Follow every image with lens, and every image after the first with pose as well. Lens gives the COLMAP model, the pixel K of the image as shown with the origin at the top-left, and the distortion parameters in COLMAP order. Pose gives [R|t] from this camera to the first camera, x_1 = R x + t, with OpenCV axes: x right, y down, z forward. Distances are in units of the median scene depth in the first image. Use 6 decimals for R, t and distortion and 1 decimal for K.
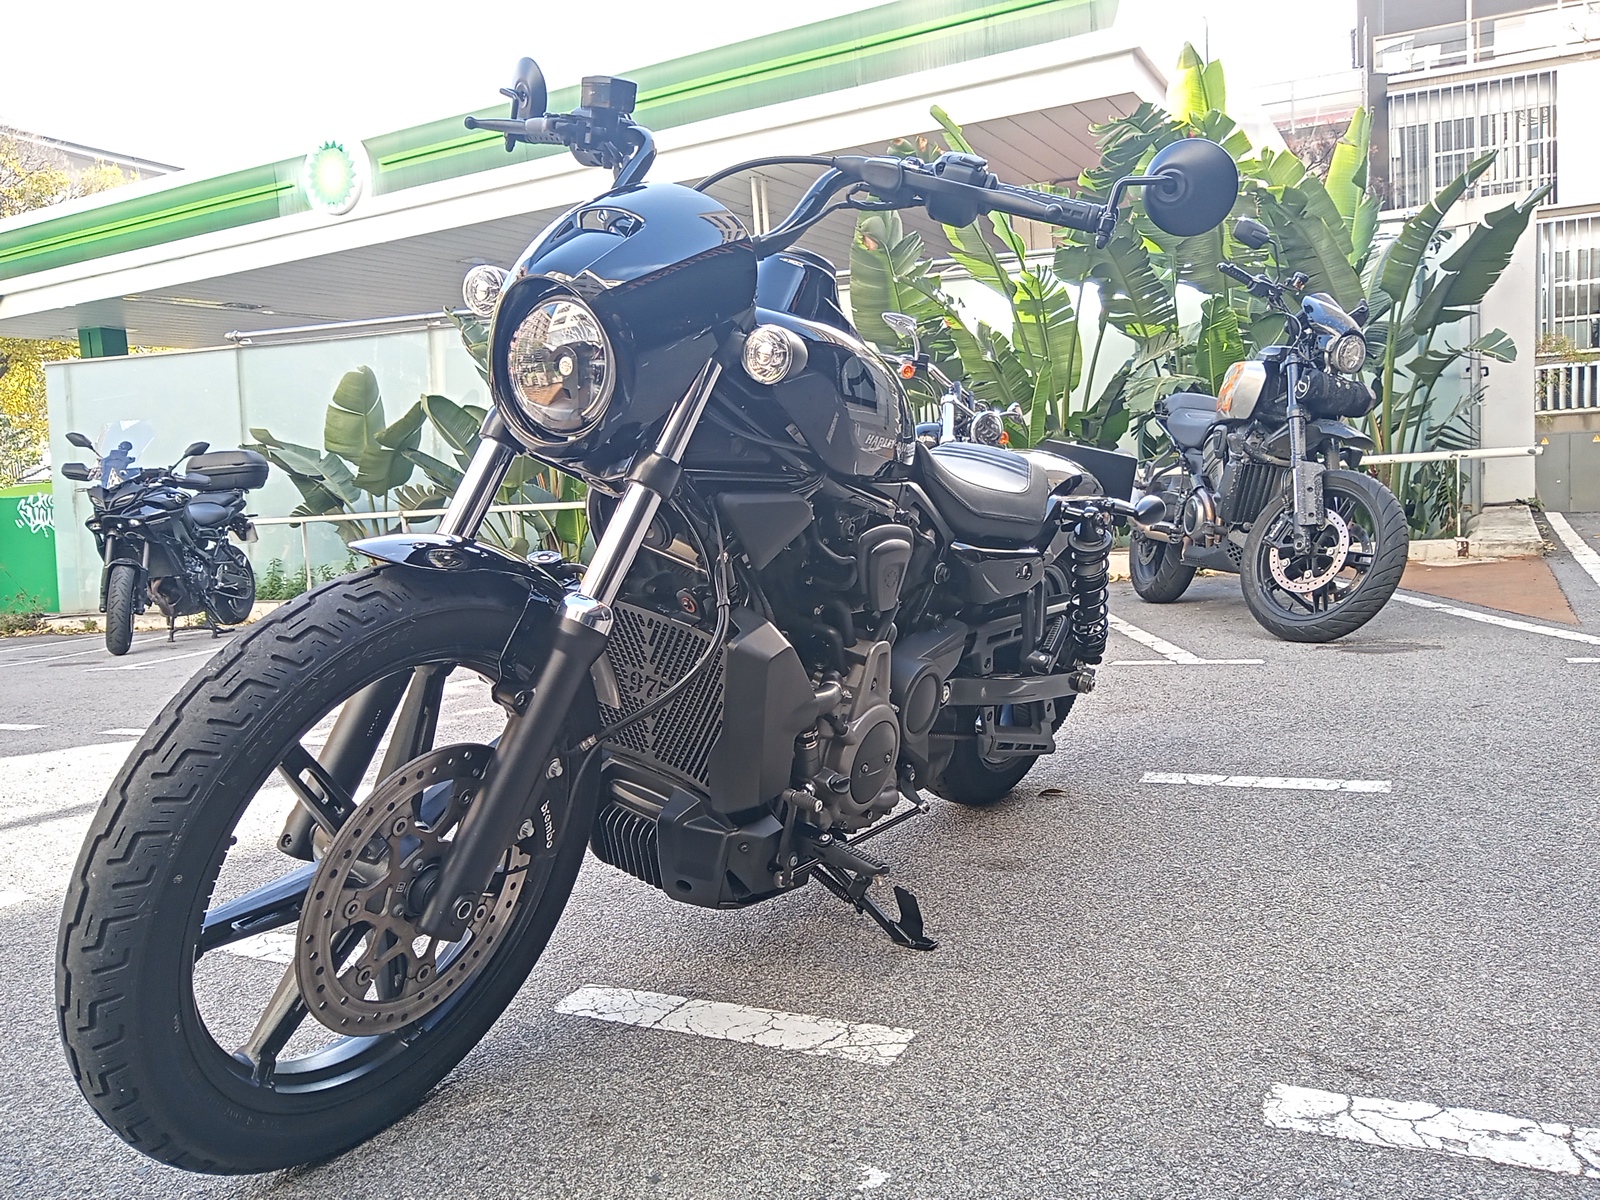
lens RADIAL K [[1221.6, 0, 795.5], [0, 1221.6, 594.9], [0, 0, 1]] dist [-0.031588, 0.033011]
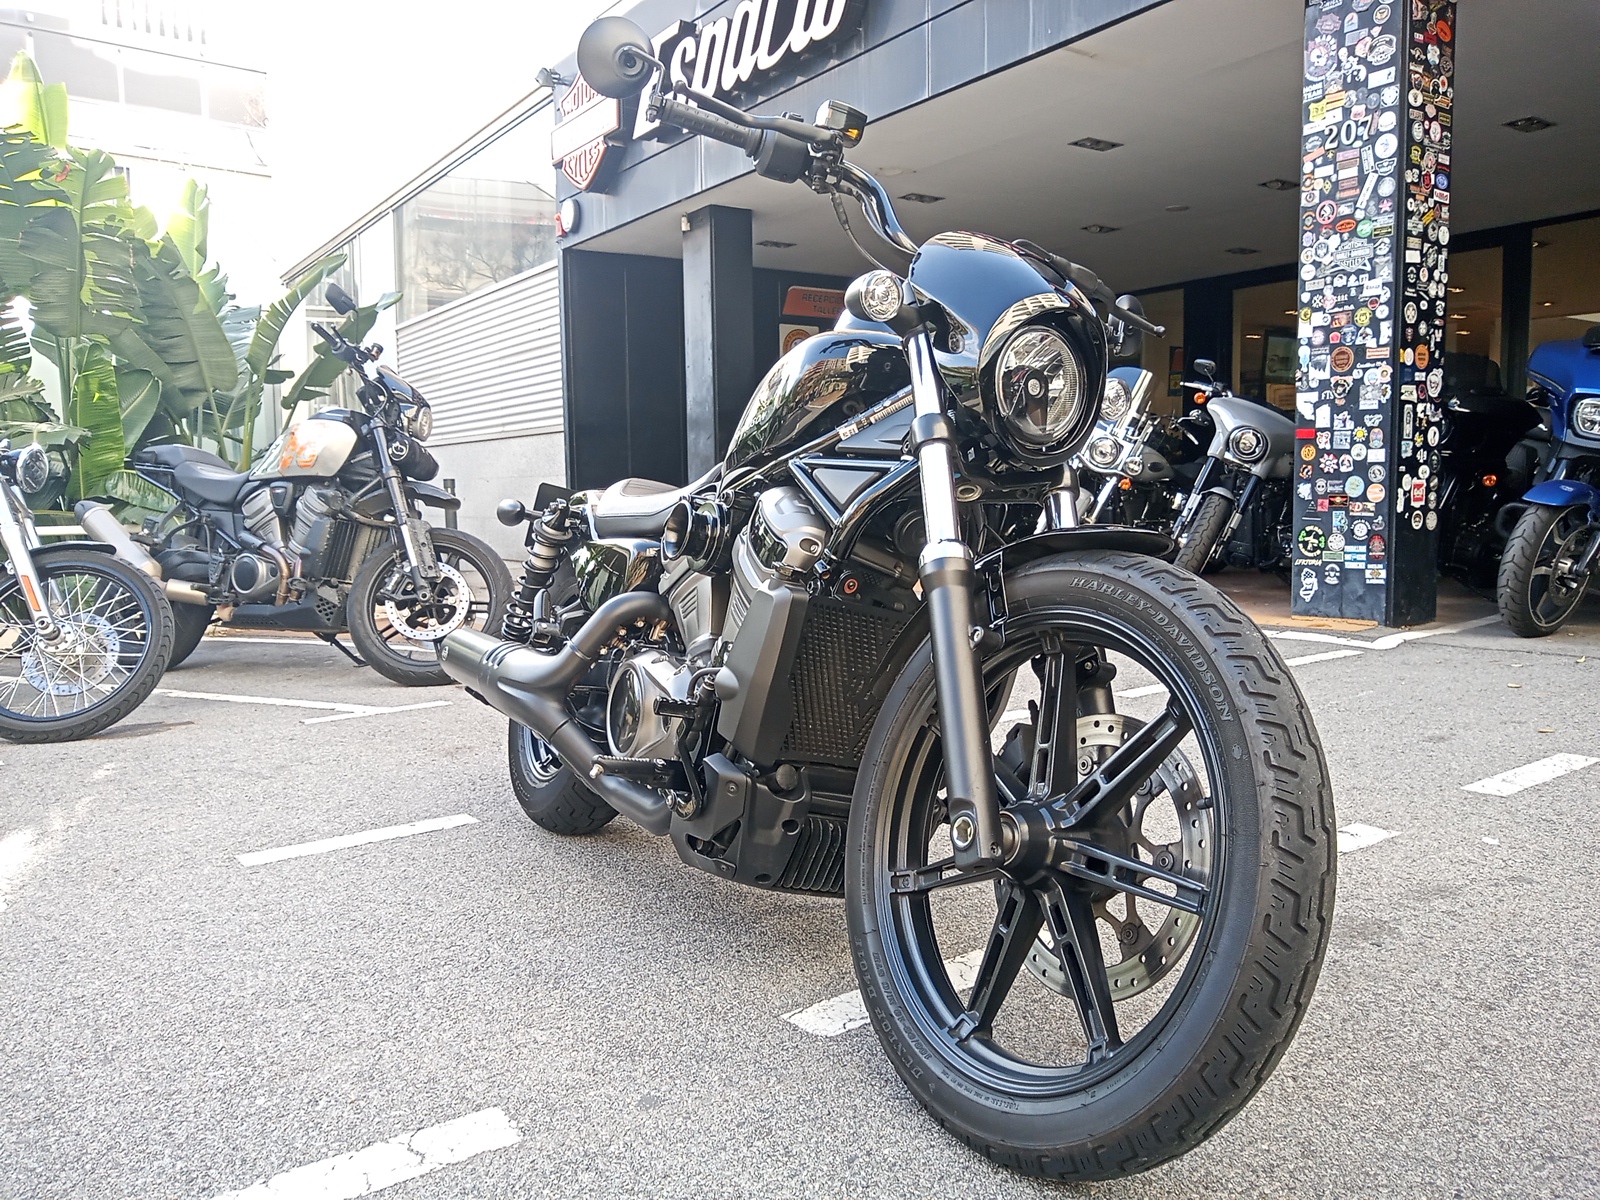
lens RADIAL K [[1221.6, 0, 808.9], [0, 1221.6, 590.9], [0, 0, 1]] dist [-0.031588, 0.033011]
pose [[0.471026, -0.016373, 0.881967, -0.212093], [0.075290, 0.996925, -0.021703, 0.002210], [-0.878900, 0.076626, 0.470810, 0.108235]]
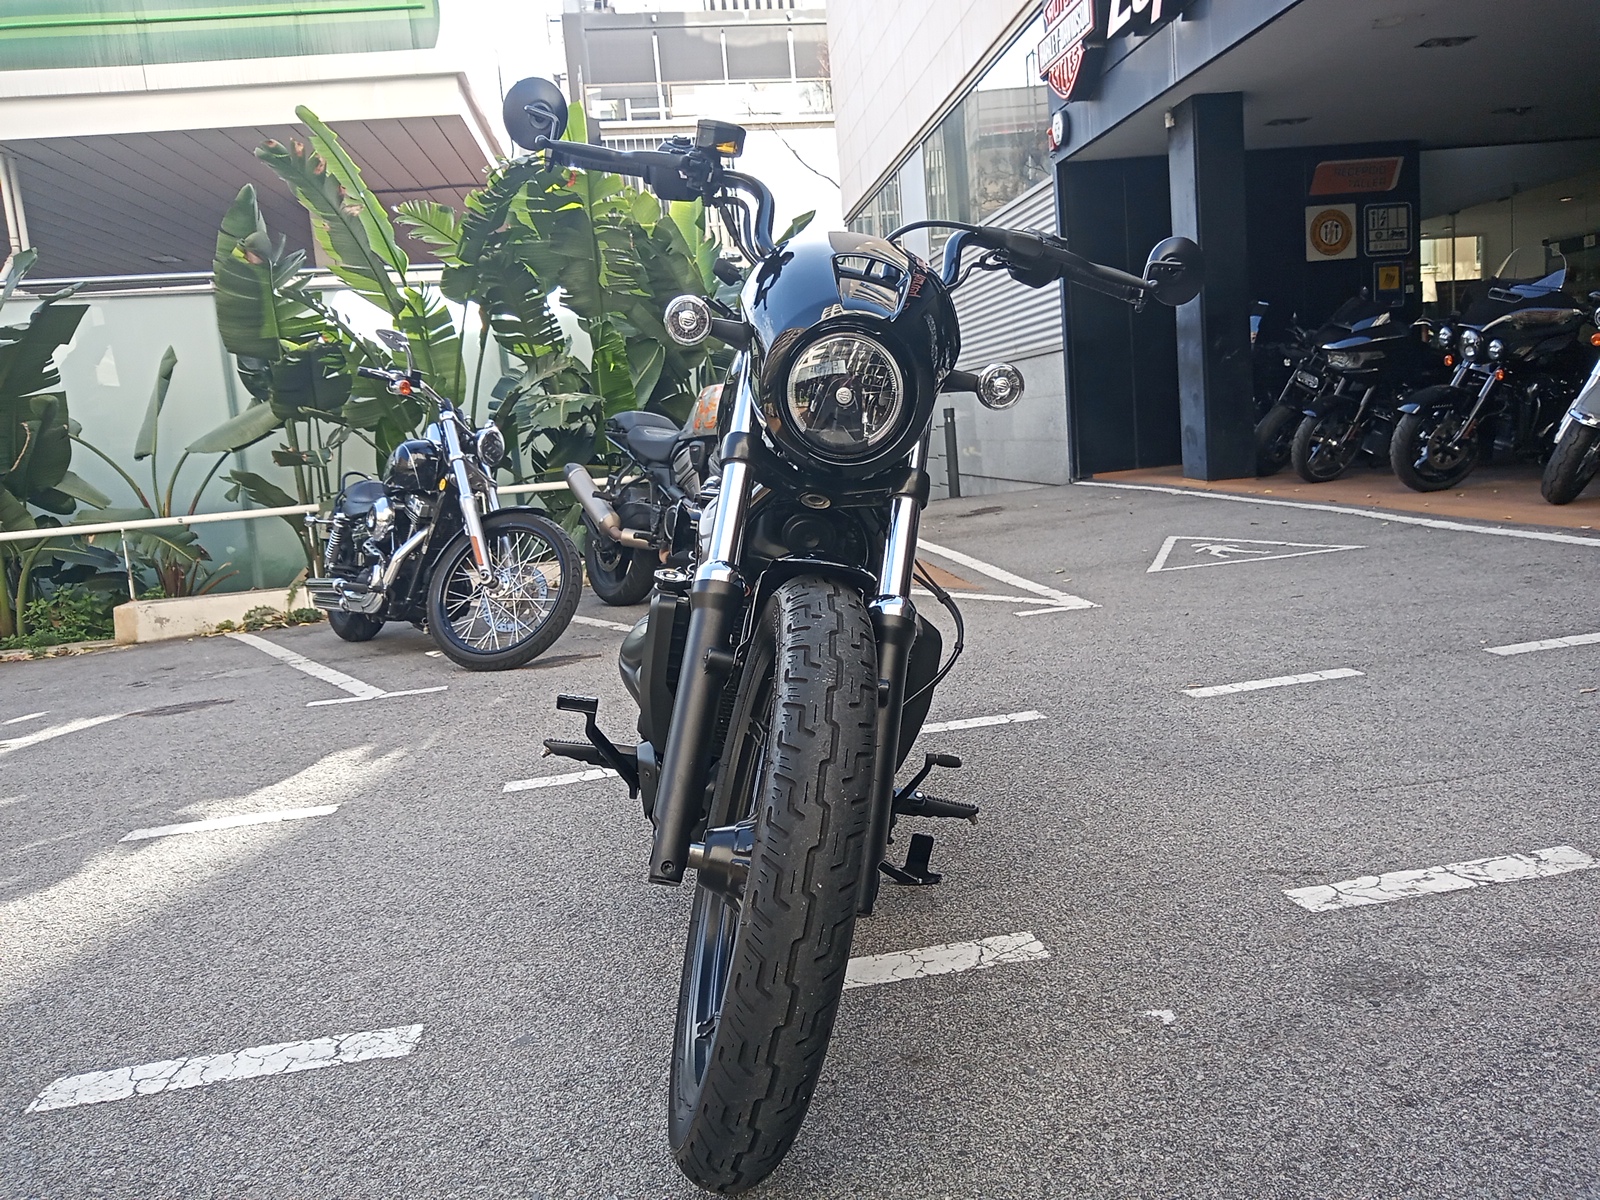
lens RADIAL K [[1221.6, 0, 800.4], [0, 1221.6, 594.4], [0, 0, 1]] dist [-0.031588, 0.033011]
pose [[0.822656, -0.082218, 0.562563, -0.140394], [0.089561, 0.995875, 0.014577, -0.003883], [-0.561440, 0.038392, 0.826626, 0.017590]]
